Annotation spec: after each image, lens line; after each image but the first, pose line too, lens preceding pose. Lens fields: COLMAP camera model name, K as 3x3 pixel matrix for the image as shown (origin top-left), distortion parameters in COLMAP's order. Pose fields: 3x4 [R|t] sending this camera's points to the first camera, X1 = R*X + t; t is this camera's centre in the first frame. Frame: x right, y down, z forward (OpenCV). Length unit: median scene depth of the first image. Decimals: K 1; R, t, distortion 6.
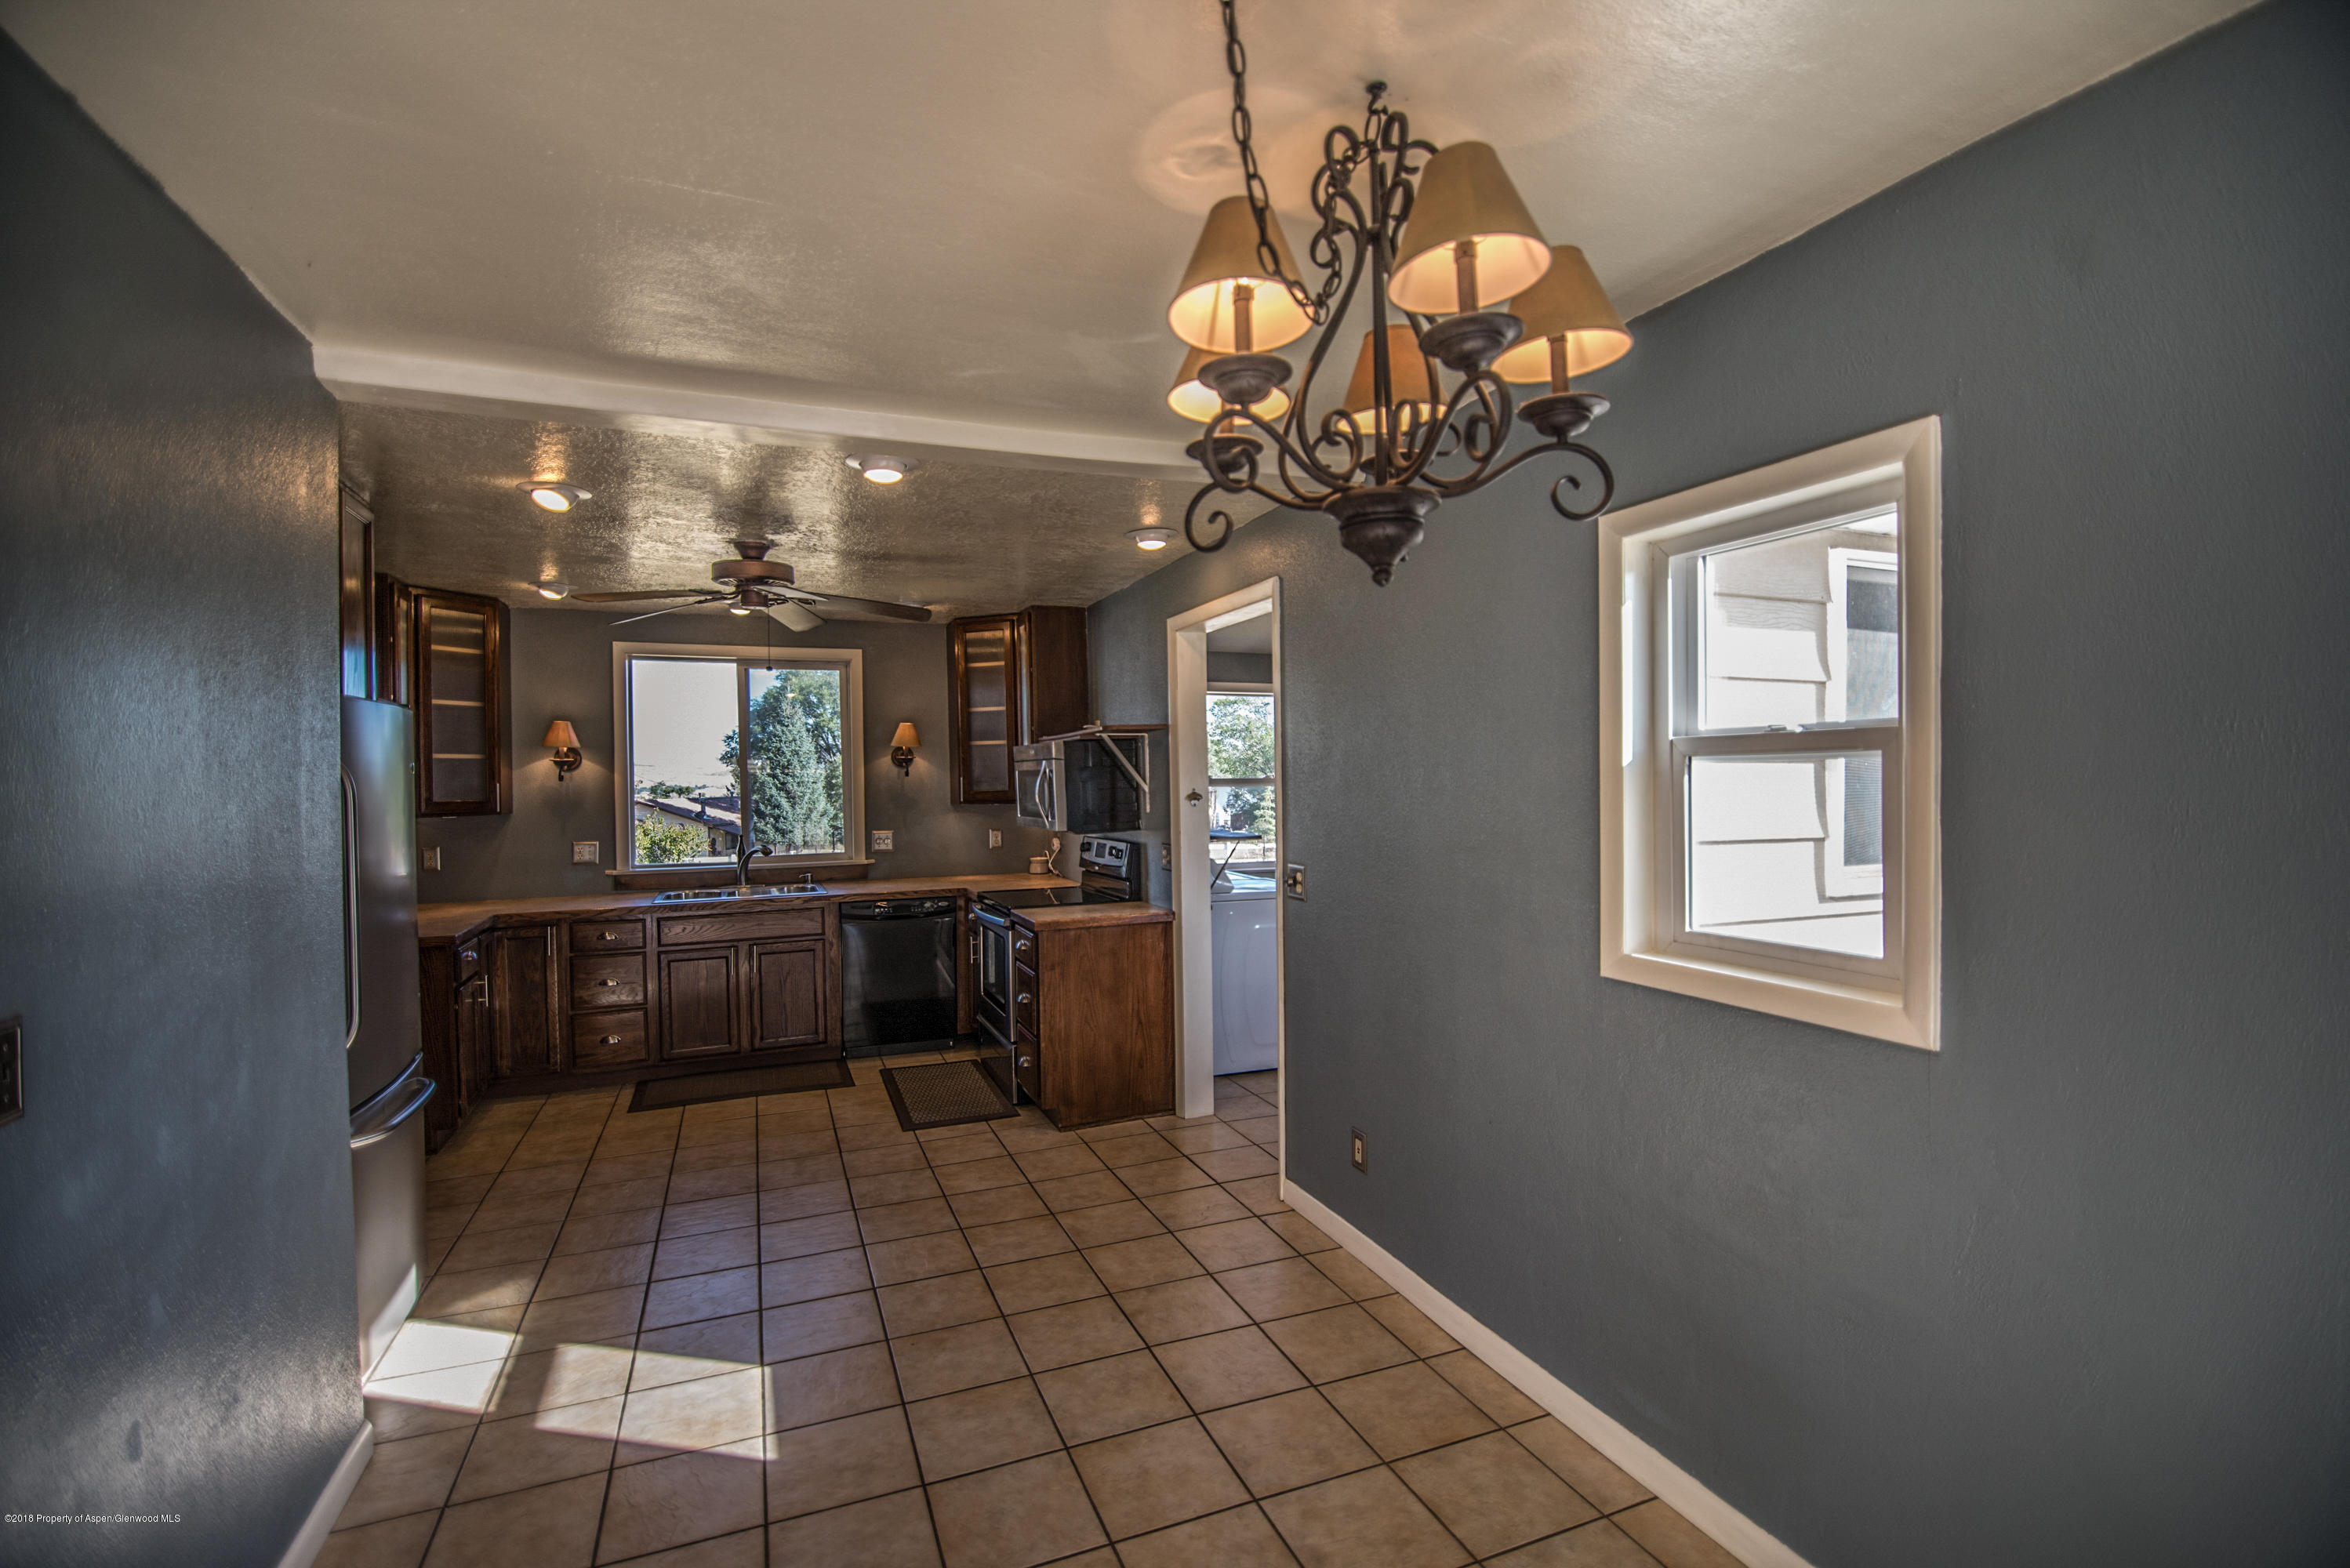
lens RADIAL K [[1058.2, 0, 1175.0], [0, 1058.2, 784.0], [0, 0, 1]] dist [0.017771, -0.022458]
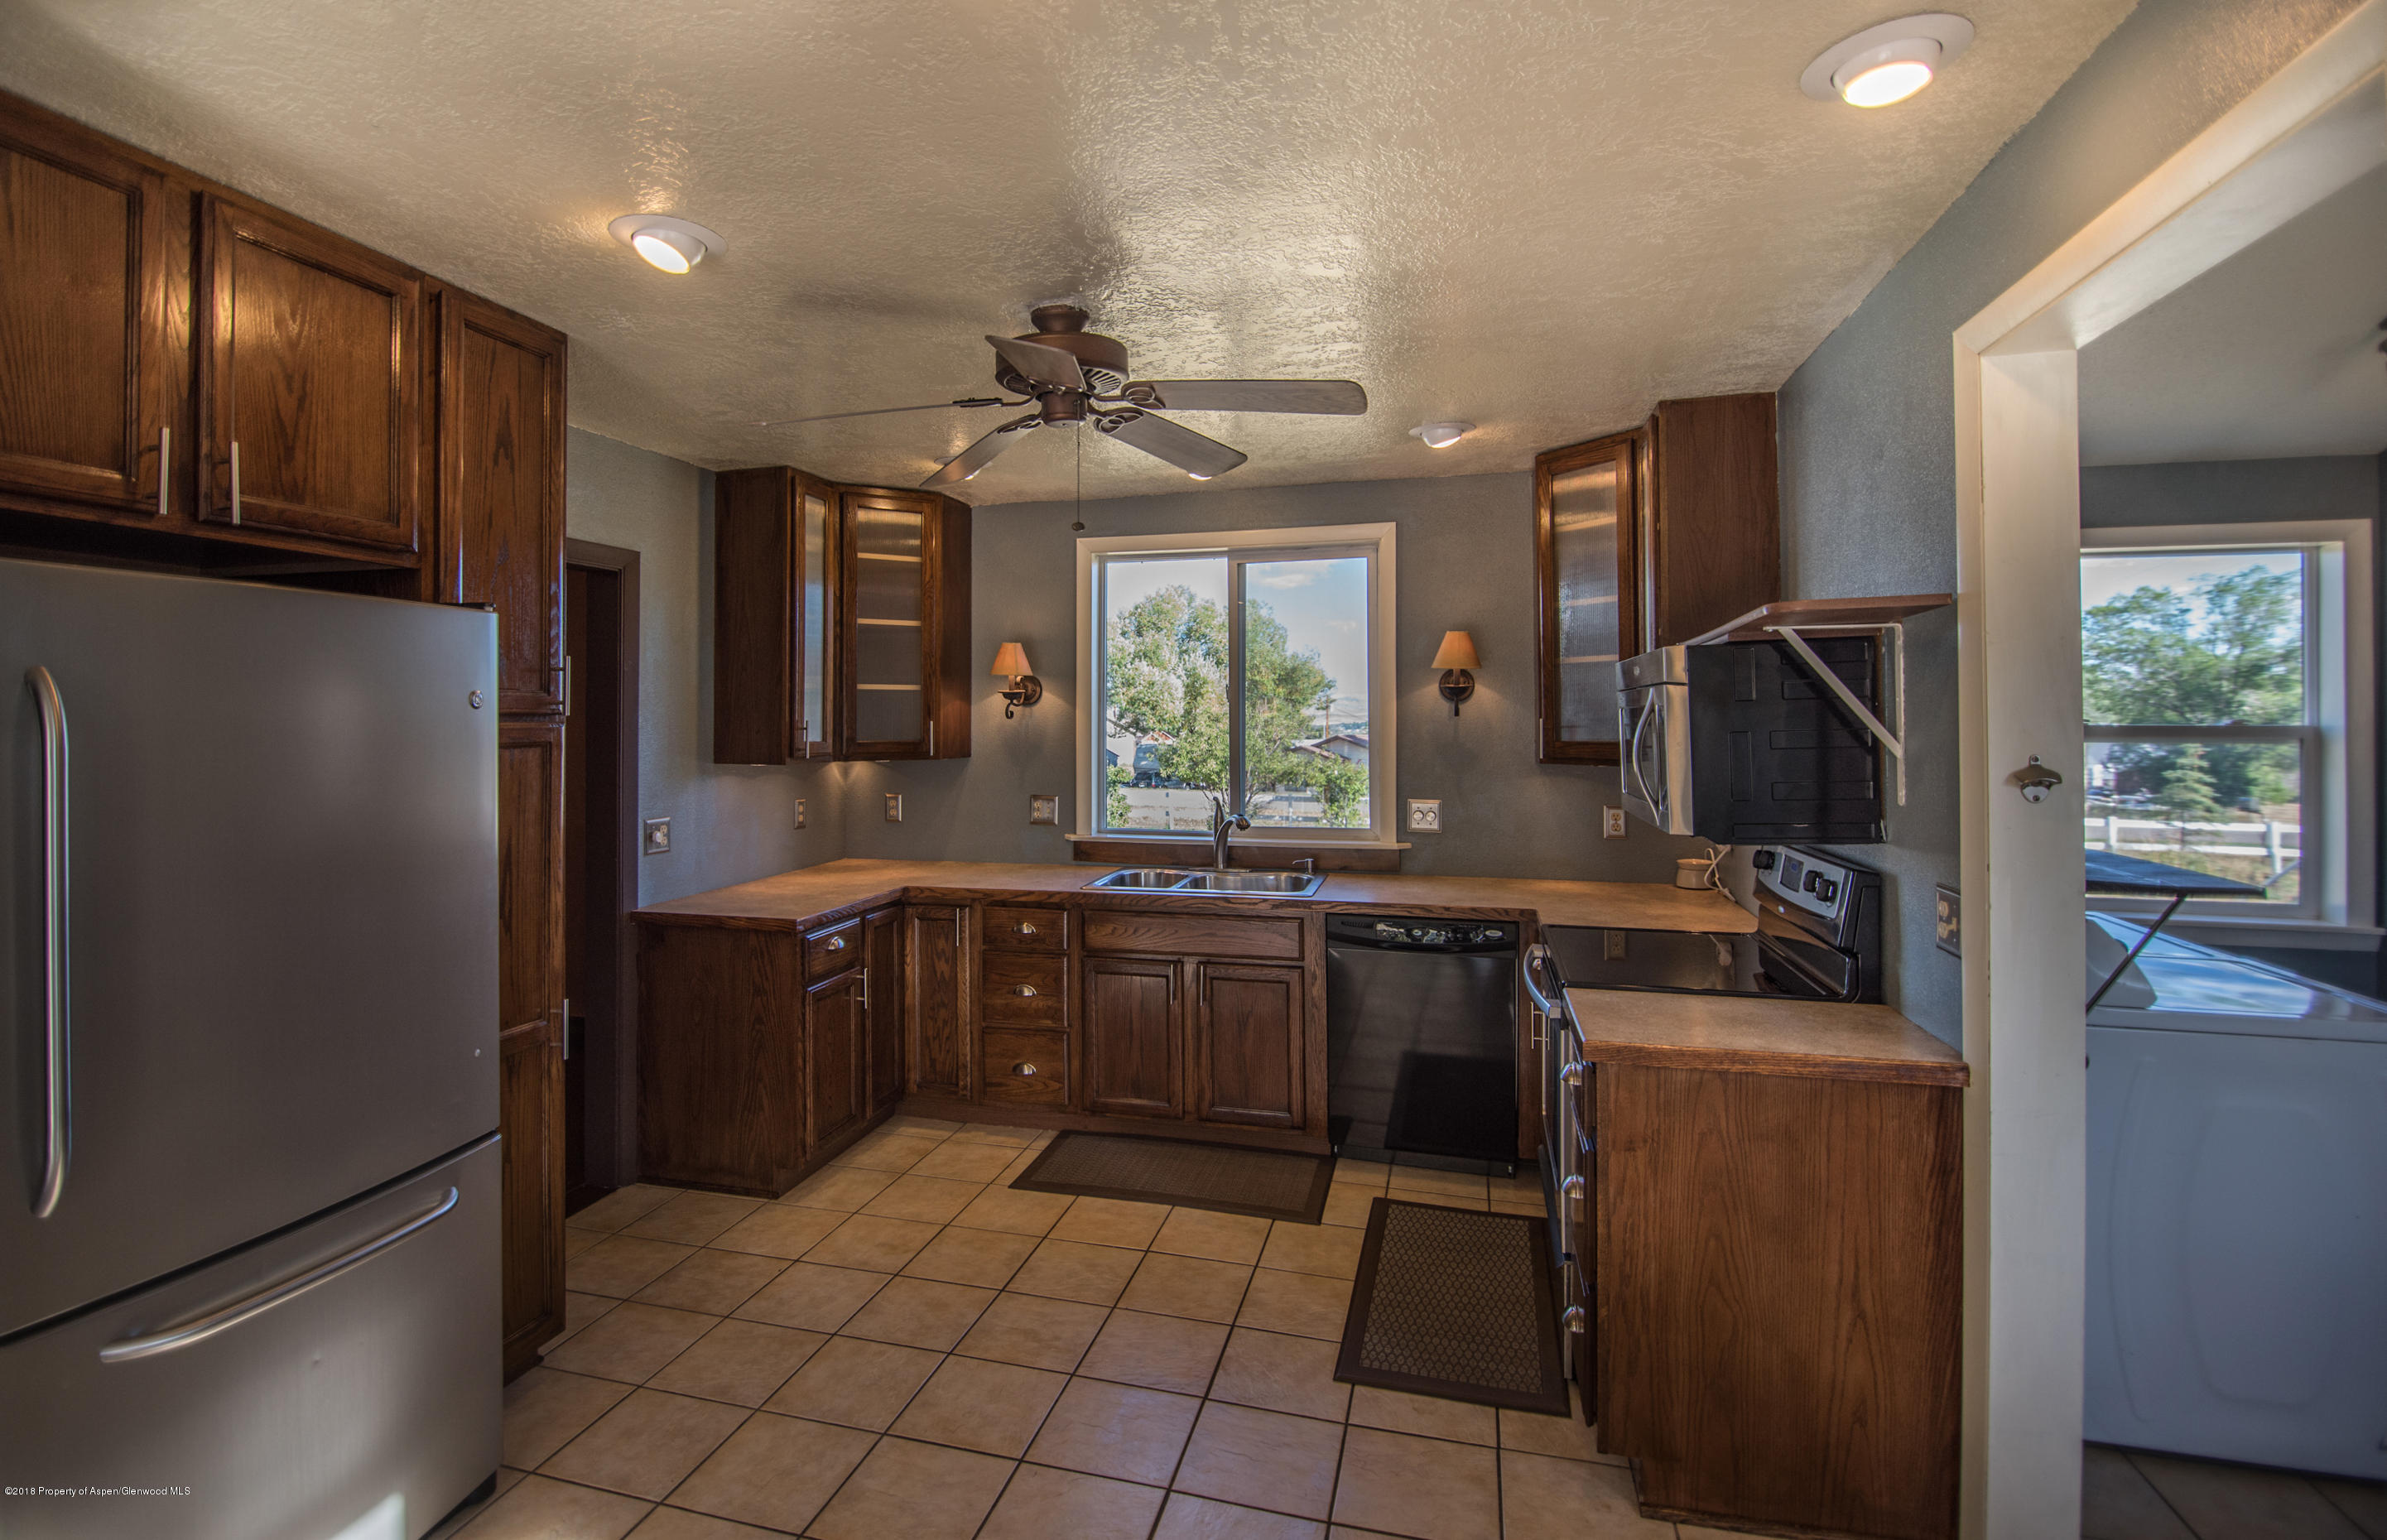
lens RADIAL K [[1103.4, 0, 1150.2], [0, 1103.4, 713.5], [0, 0, 1]] dist [0.000485, -0.011948]
pose [[0.784877, 0.008121, -0.619599, 0.011149], [-0.012051, 0.999925, -0.002160, -0.005924], [0.619535, 0.009162, 0.784916, 0.423148]]
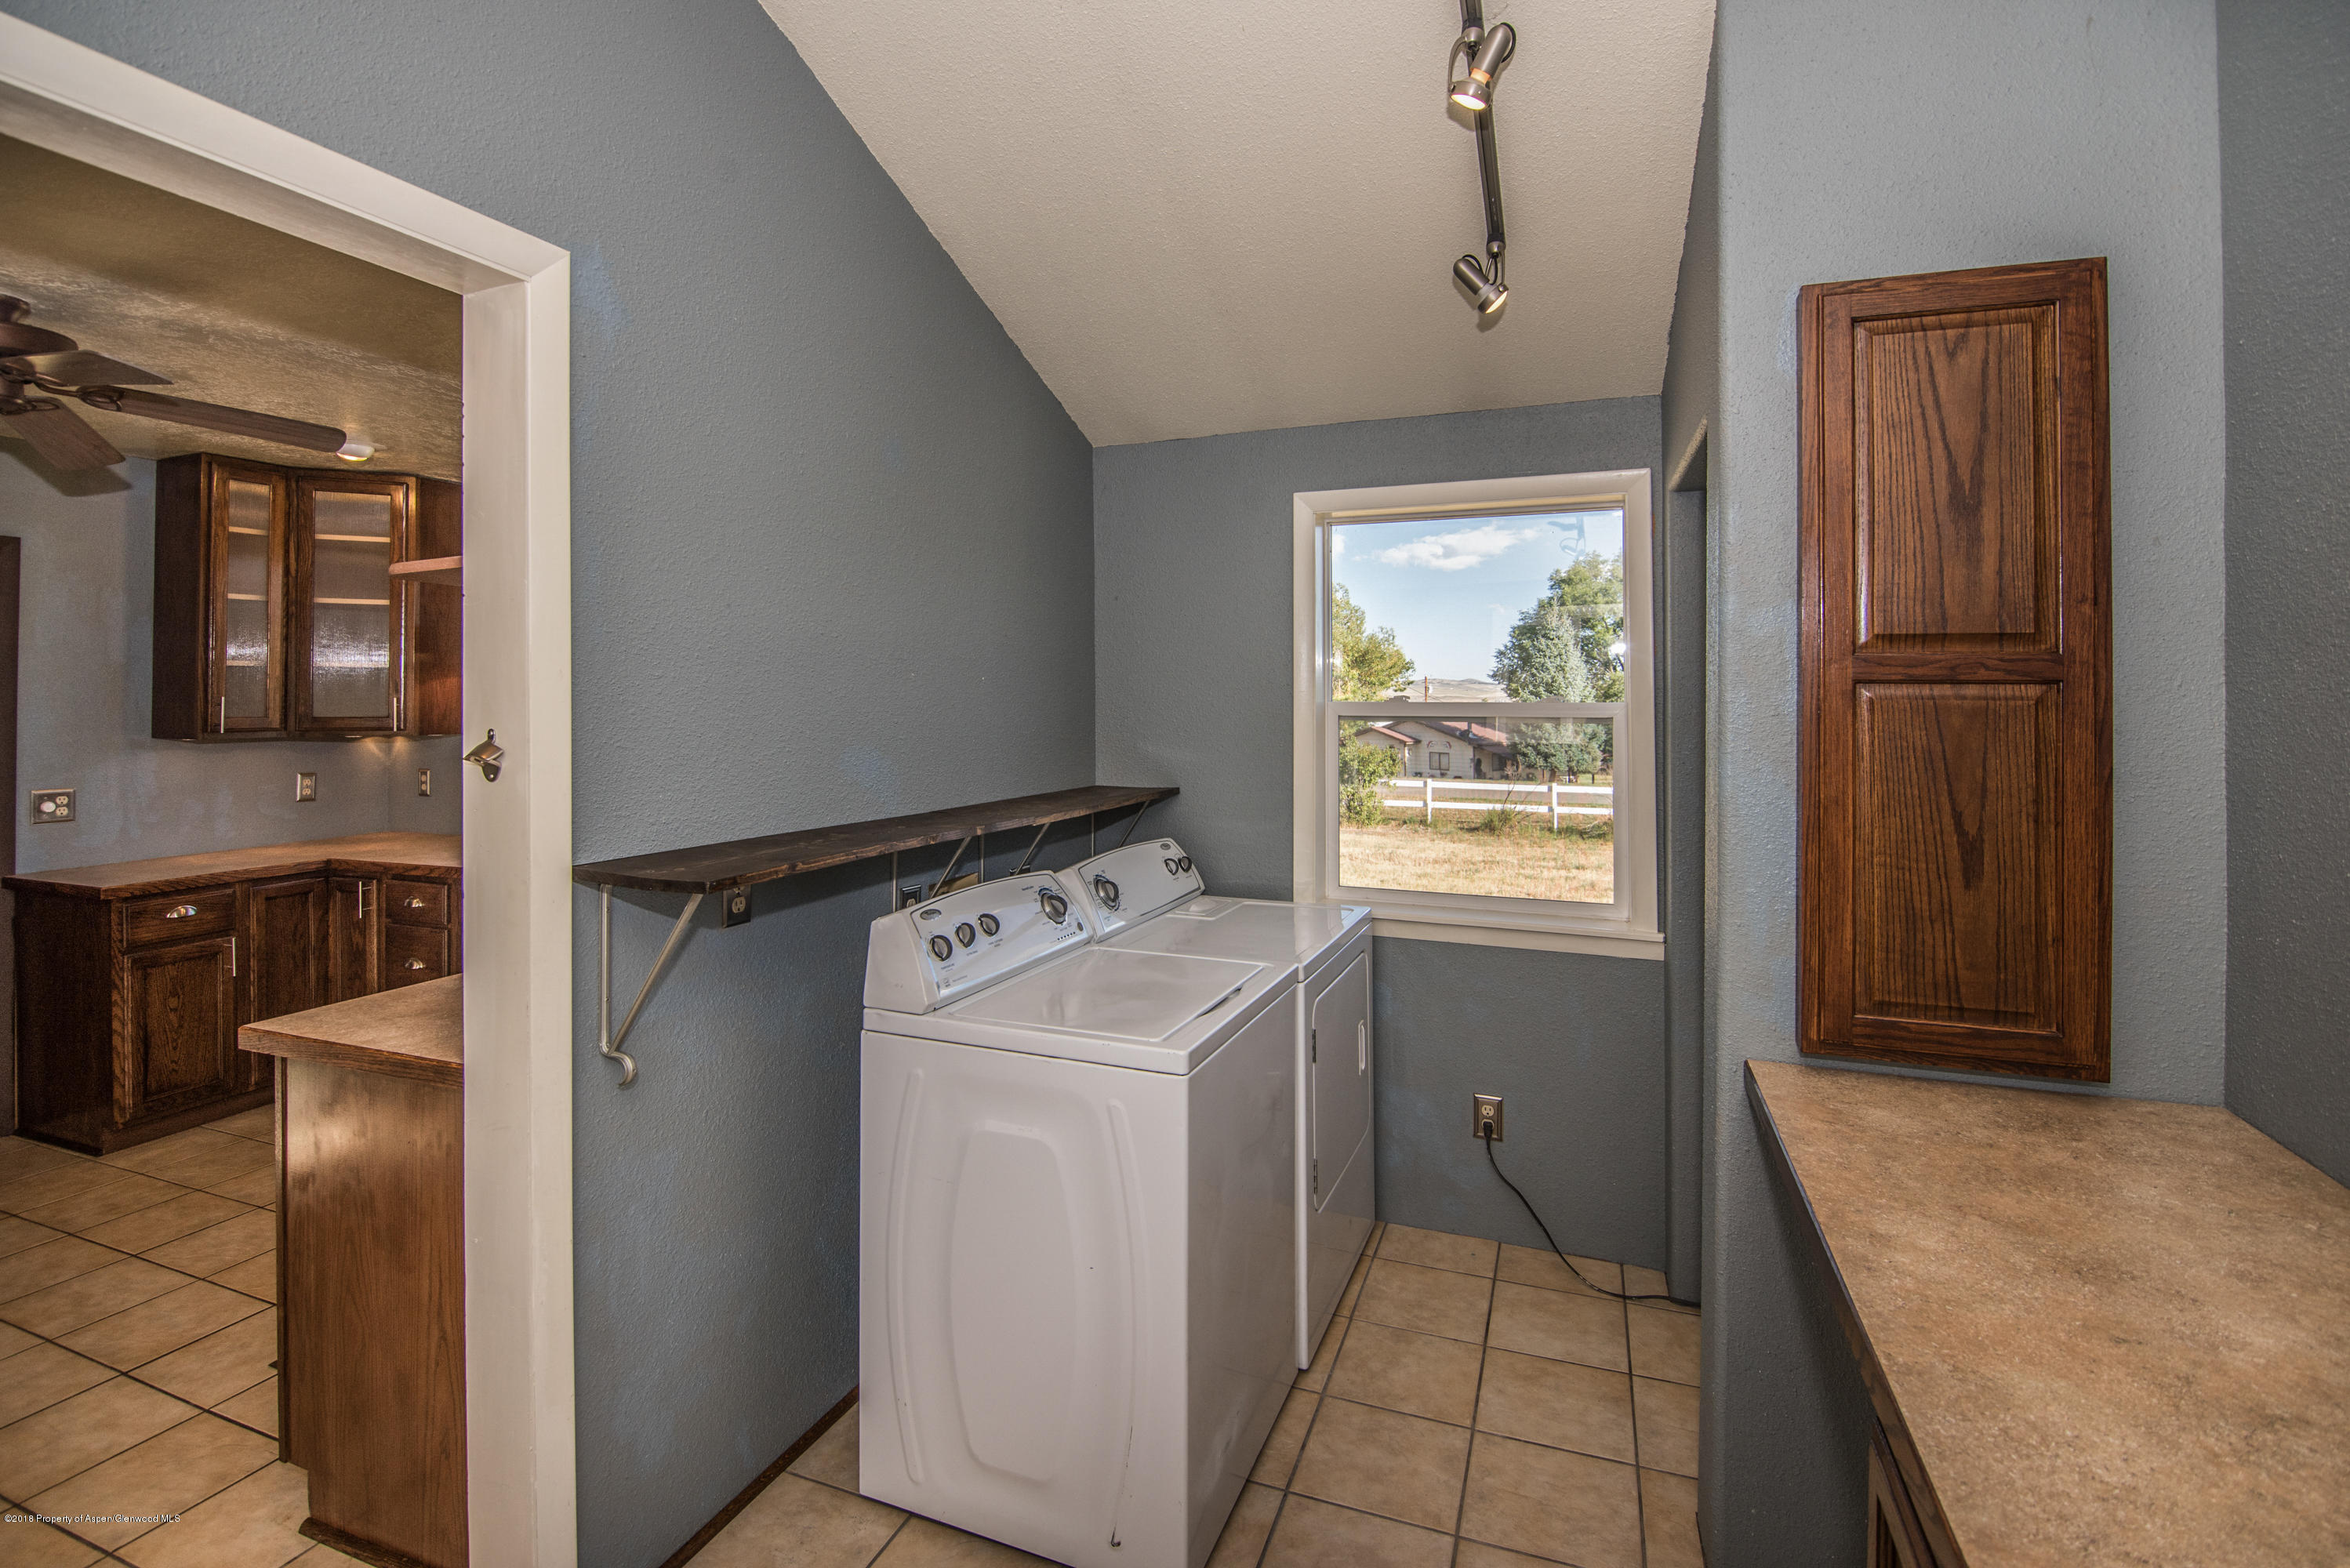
lens RADIAL K [[1086.3, 0, 1179.2], [0, 1086.3, 700.2], [0, 0, 1]] dist [-0.001964, -0.000515]
pose [[0.719210, 0.011650, -0.694695, 0.366121], [-0.013094, 0.999909, 0.003211, -0.008729], [0.694669, 0.006787, 0.719298, 0.776288]]
